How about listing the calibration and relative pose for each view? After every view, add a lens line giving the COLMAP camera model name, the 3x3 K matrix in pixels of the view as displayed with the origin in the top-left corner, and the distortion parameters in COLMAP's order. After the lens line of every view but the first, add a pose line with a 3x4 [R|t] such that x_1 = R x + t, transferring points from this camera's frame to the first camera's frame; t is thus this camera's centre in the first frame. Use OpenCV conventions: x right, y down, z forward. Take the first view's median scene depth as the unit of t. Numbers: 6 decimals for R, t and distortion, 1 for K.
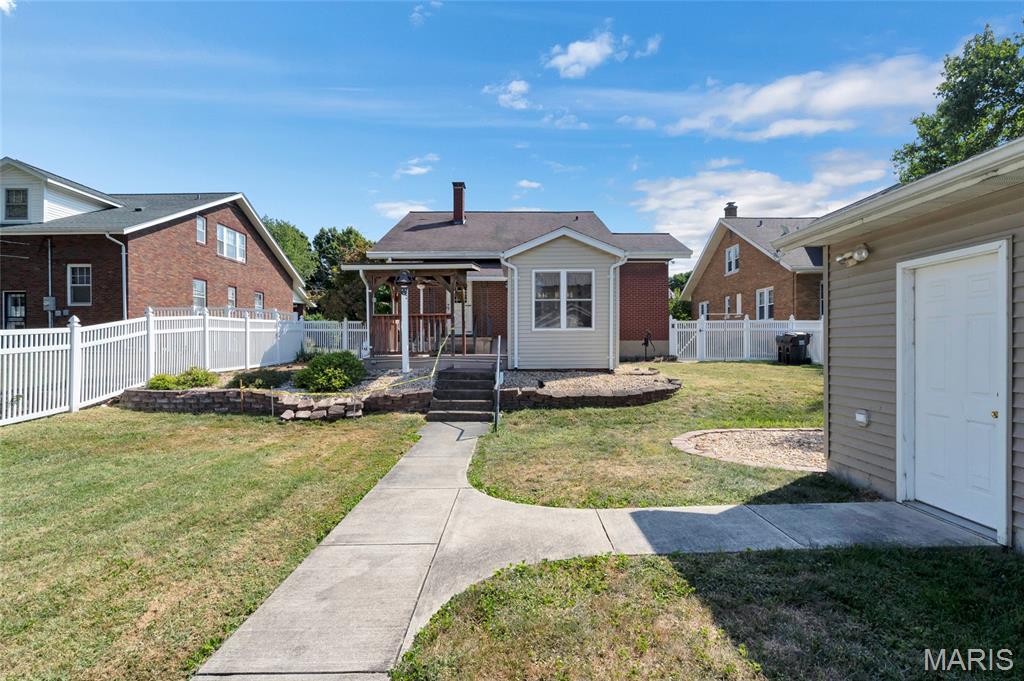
lens RADIAL K [[468.7, 0, 512.0], [0, 468.7, 340.5], [0, 0, 1]] dist [-0.000920, 0.000226]
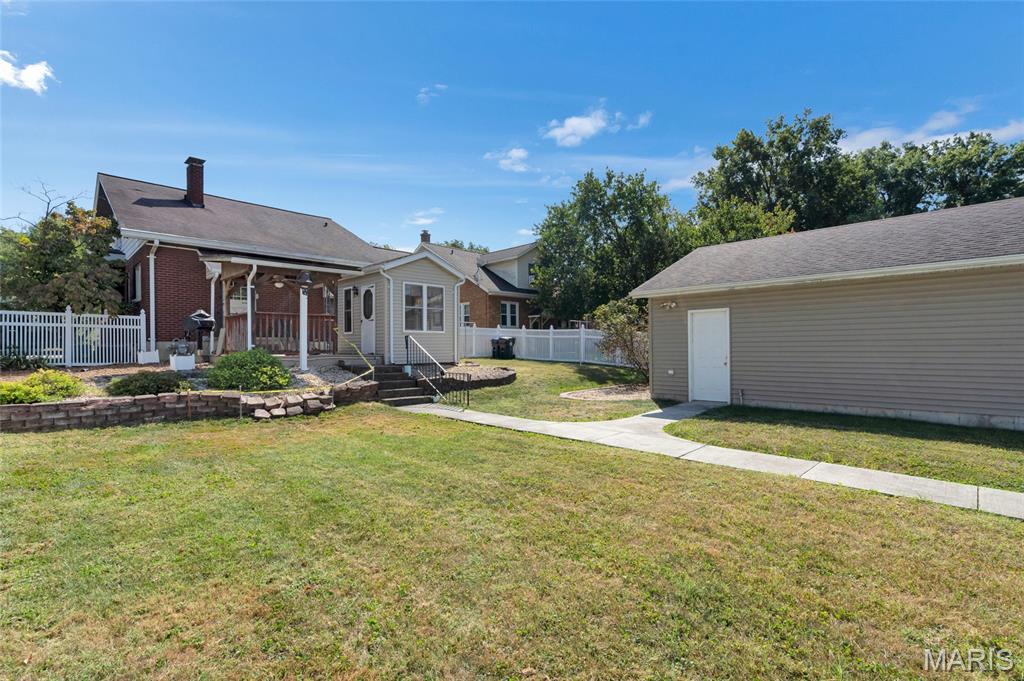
lens RADIAL K [[468.7, 0, 512.0], [0, 468.7, 340.5], [0, 0, 1]] dist [-0.000920, 0.000226]
pose [[0.696995, 0.007836, 0.717033, -0.764111], [-0.002070, 0.999958, -0.008915, 0.013054], [-0.717073, 0.004730, 0.696982, -0.047878]]
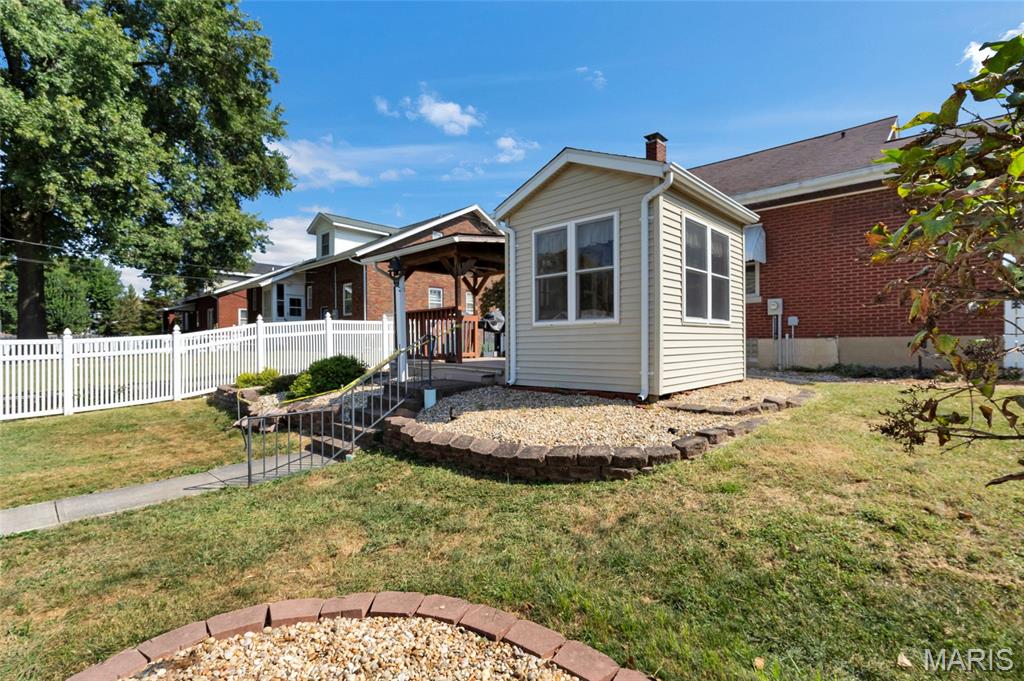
lens RADIAL K [[468.7, 0, 512.0], [0, 468.7, 340.5], [0, 0, 1]] dist [-0.000920, 0.000226]
pose [[0.733663, -0.006380, -0.679484, 0.556904], [0.013091, 0.999903, 0.004746, -0.005943], [0.679388, -0.012377, 0.733675, 0.626365]]
